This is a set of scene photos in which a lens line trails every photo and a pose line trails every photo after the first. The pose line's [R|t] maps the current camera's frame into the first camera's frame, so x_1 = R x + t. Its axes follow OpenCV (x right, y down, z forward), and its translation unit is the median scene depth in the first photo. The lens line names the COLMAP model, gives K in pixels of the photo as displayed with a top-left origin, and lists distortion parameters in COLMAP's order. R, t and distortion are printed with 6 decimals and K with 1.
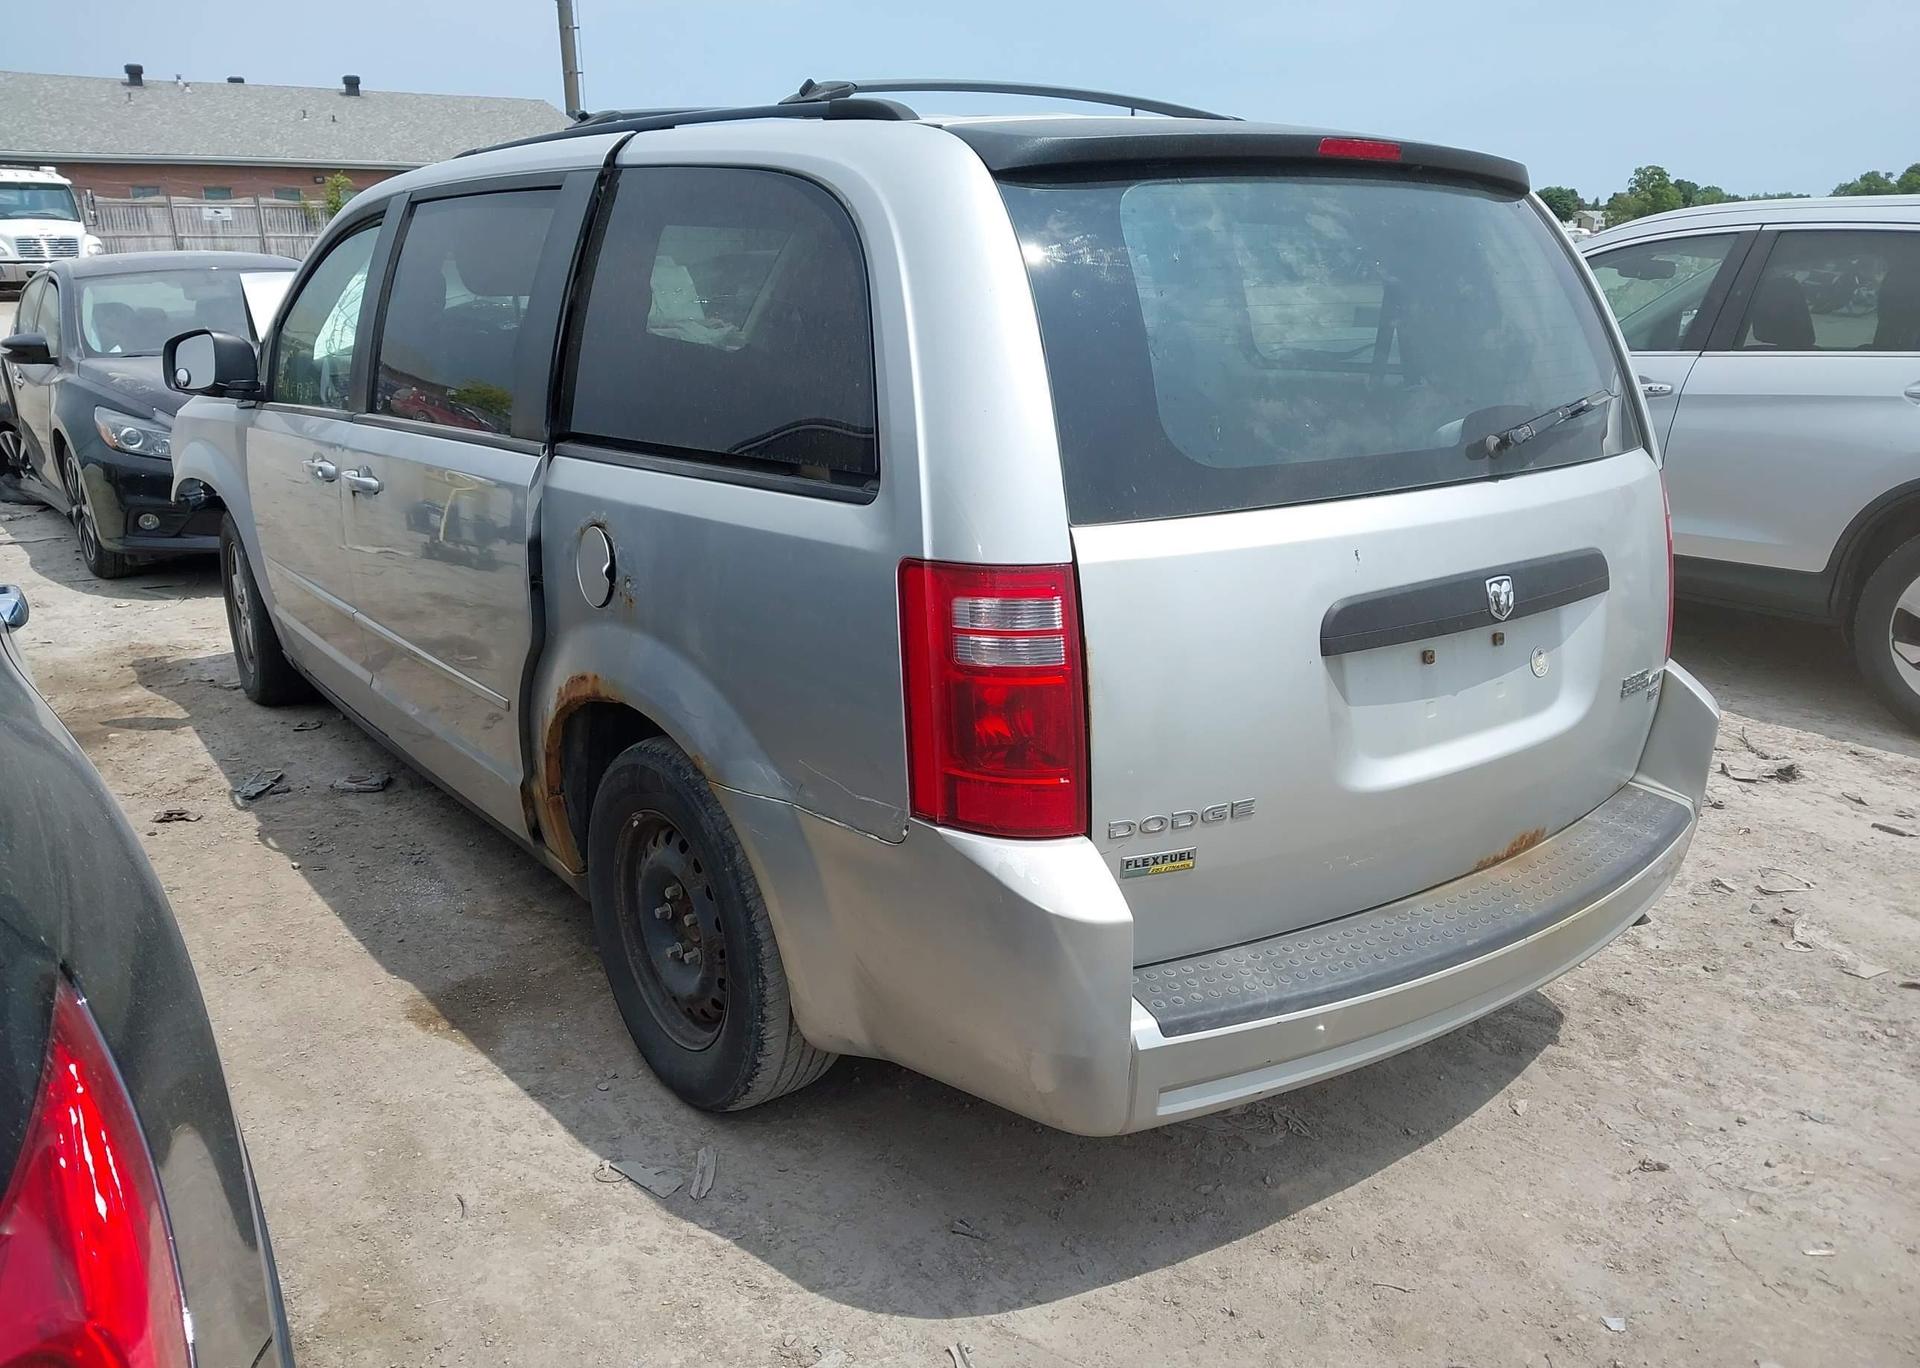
lens RADIAL K [[1589.2, 0, 963.4], [0, 1589.2, 707.9], [0, 0, 1]] dist [0.036761, -0.057471]
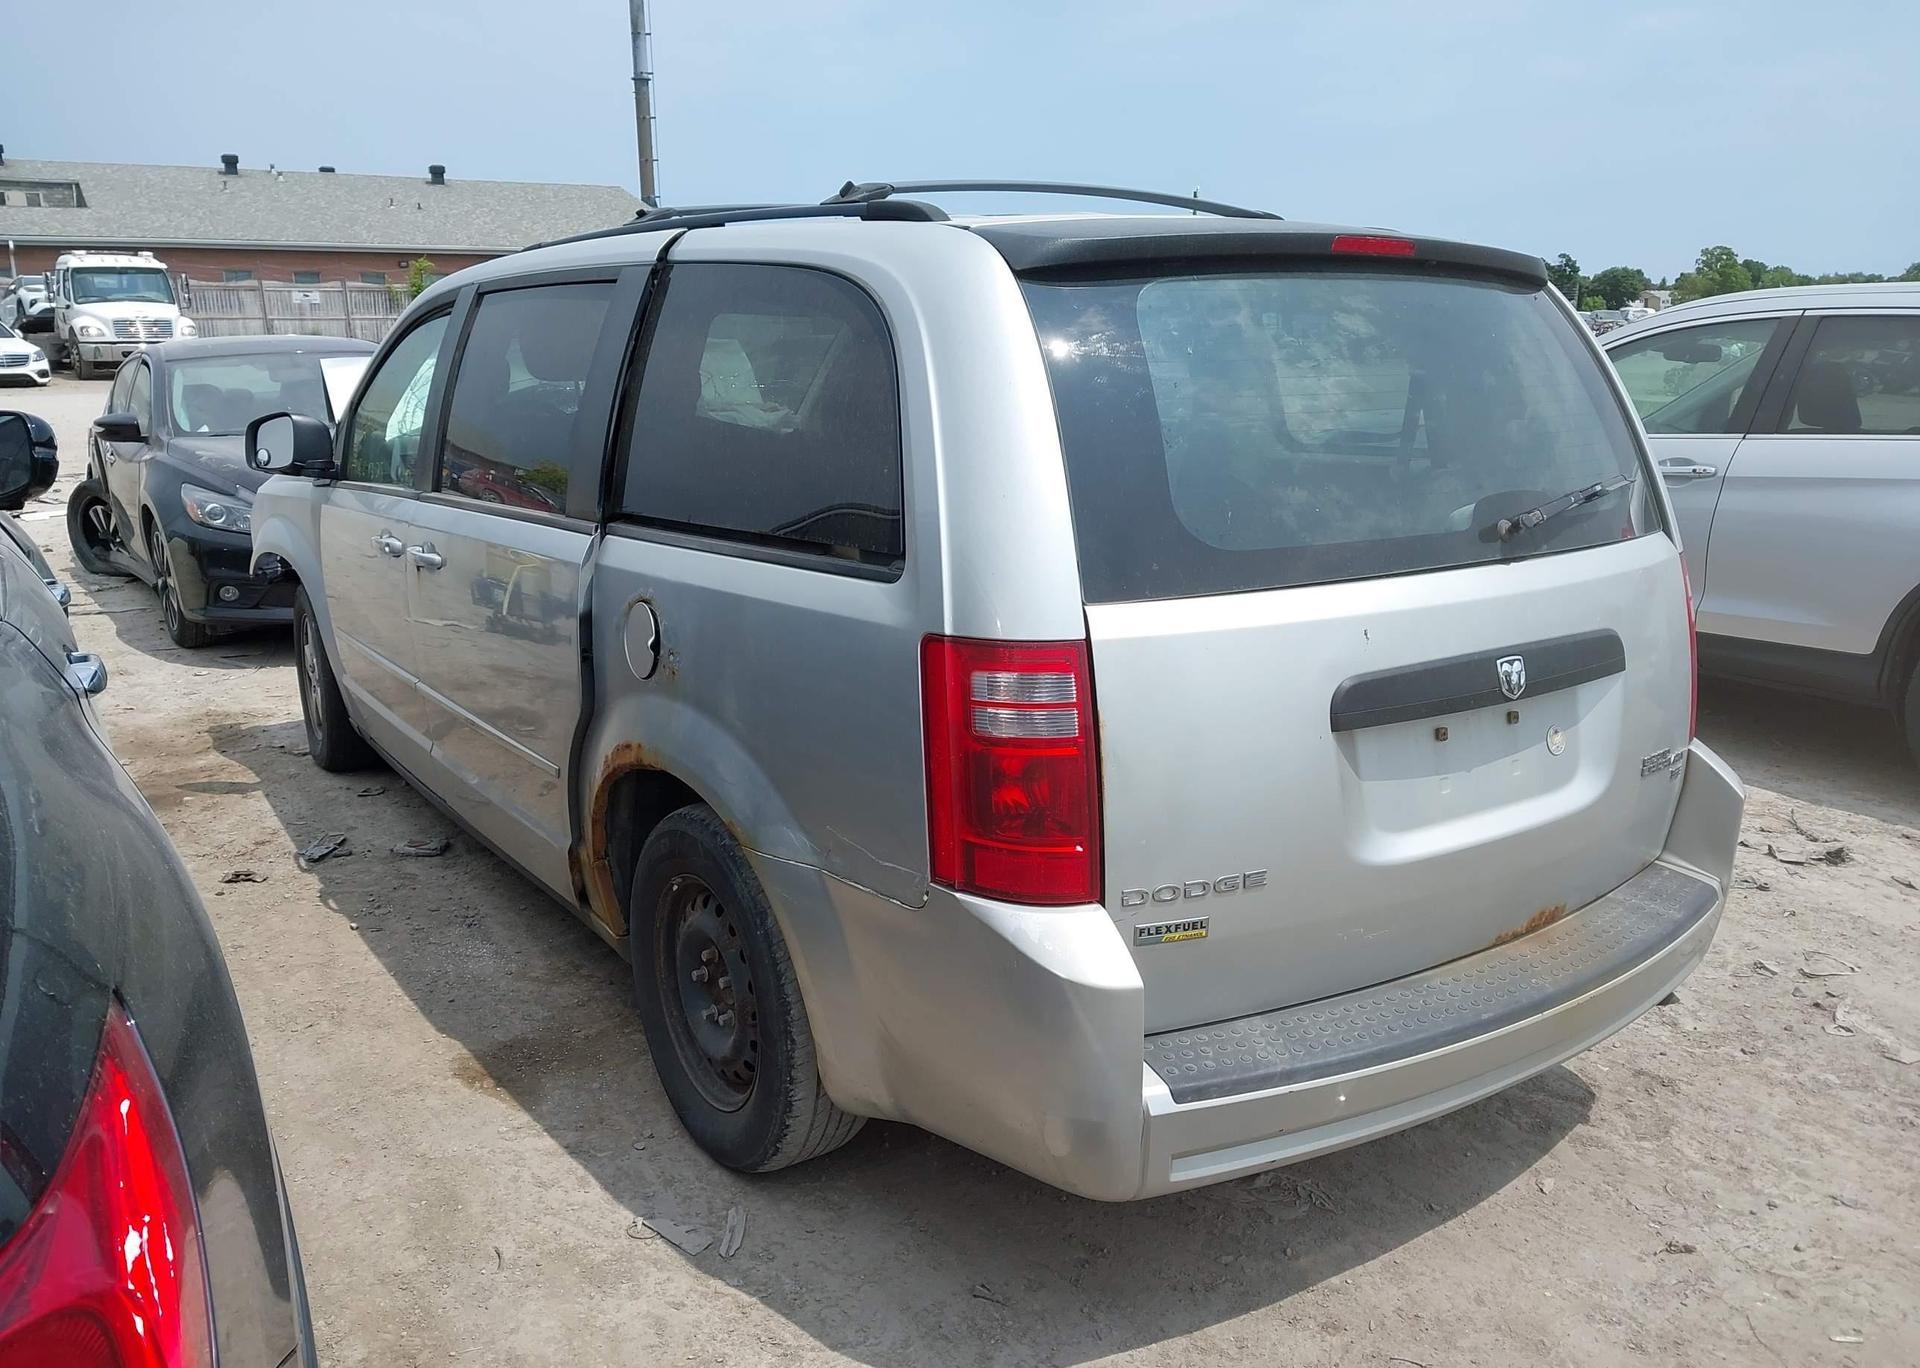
lens RADIAL K [[1594.8, 0, 957.4], [0, 1594.8, 707.0], [0, 0, 1]] dist [0.028808, -0.035878]
pose [[0.998990, 0.009124, -0.044001, 0.021204], [-0.011198, 0.998826, -0.047130, 0.002102], [0.043519, 0.047575, 0.997919, -0.030767]]
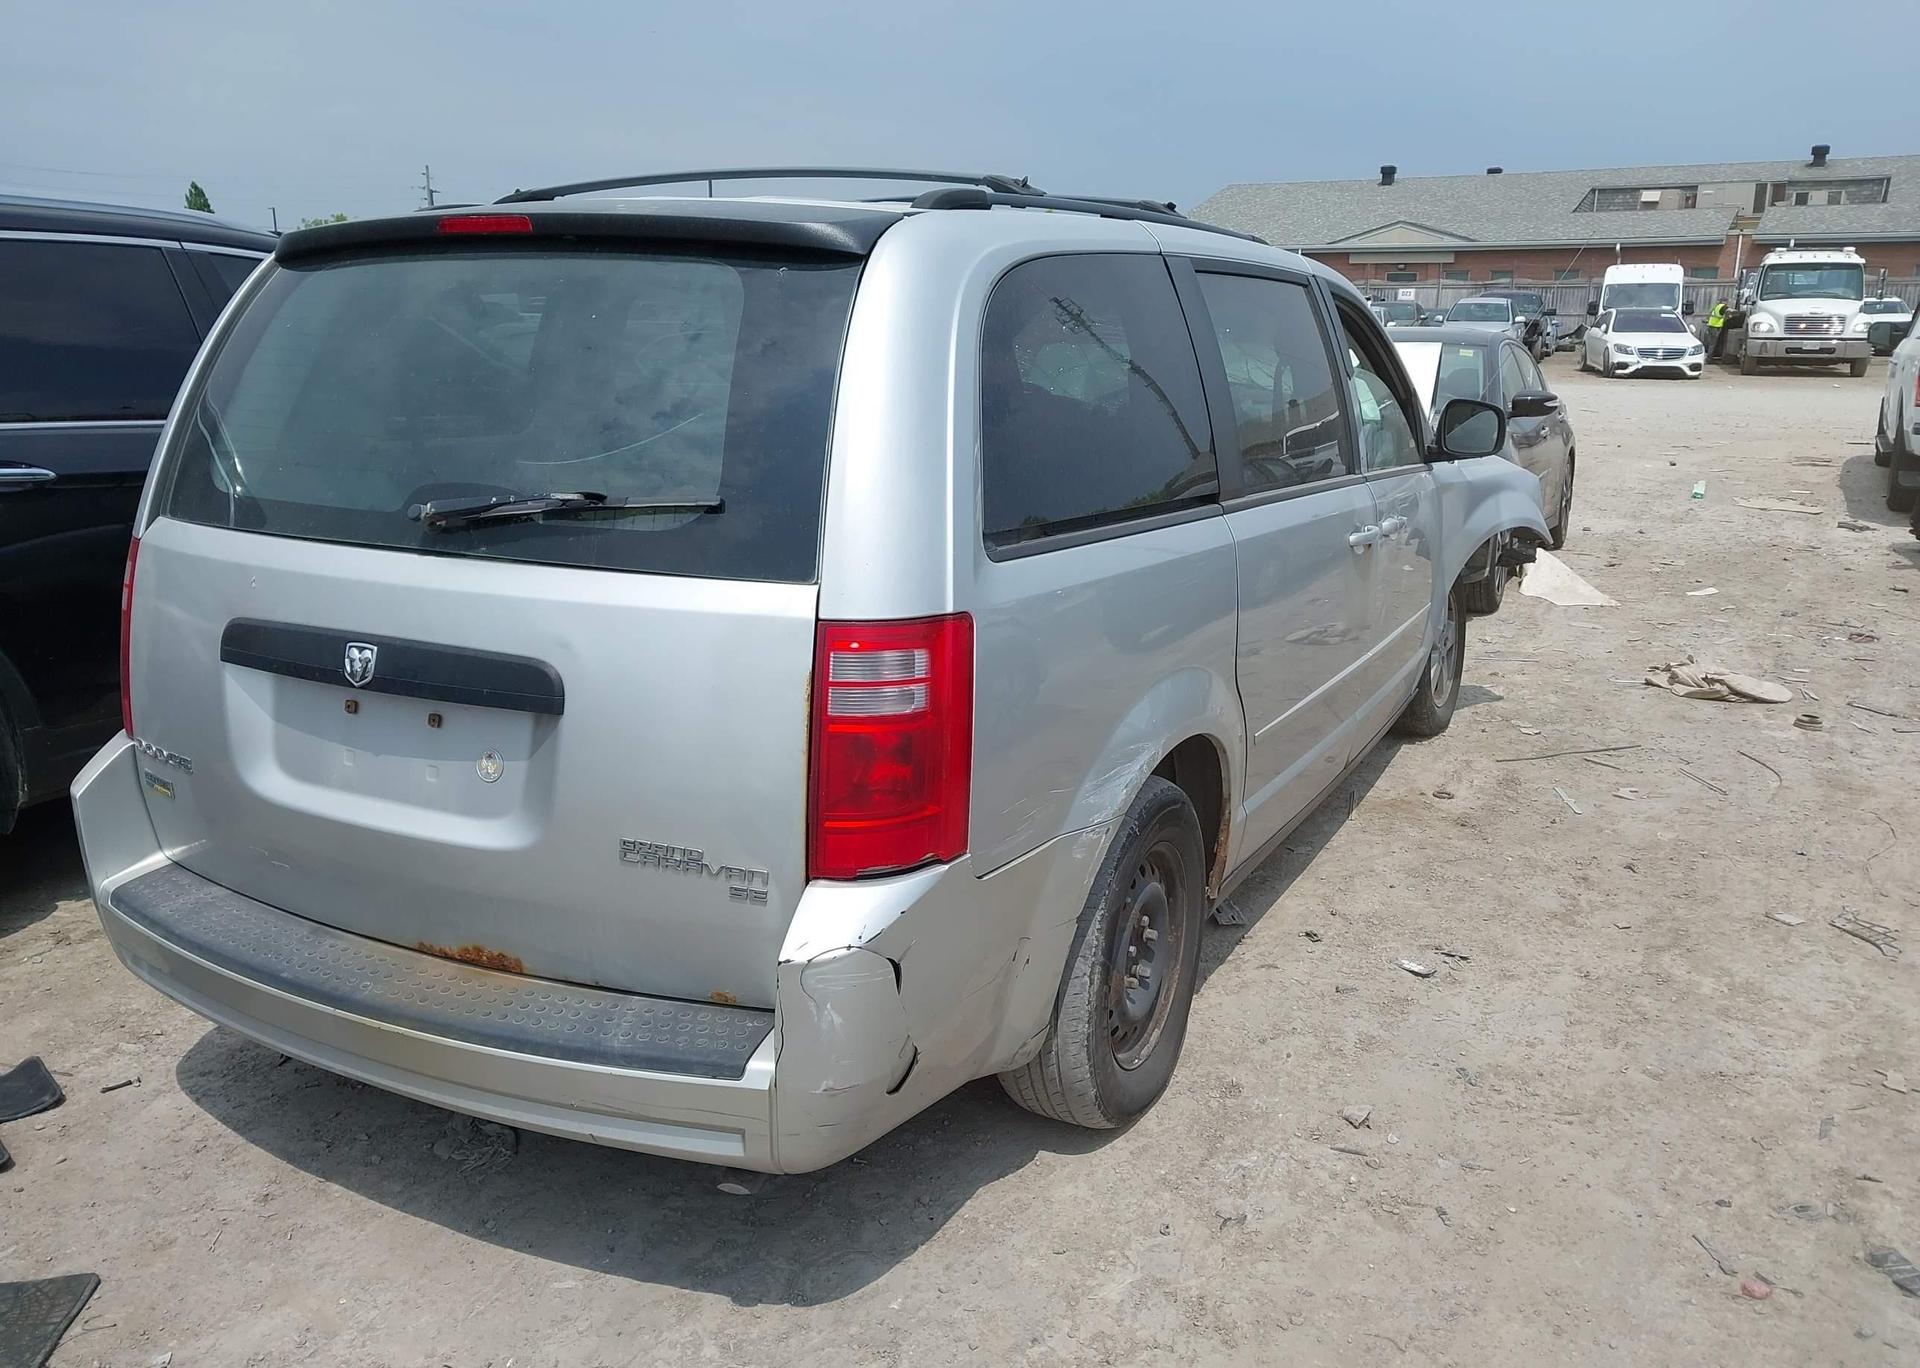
lens RADIAL K [[1587.4, 0, 968.2], [0, 1587.4, 701.2], [0, 0, 1]] dist [0.035541, -0.053401]
pose [[0.388079, 0.215090, -0.896176, 1.143191], [-0.259663, 0.958511, 0.117607, -0.217173], [0.884291, 0.187063, 0.427829, 0.753870]]
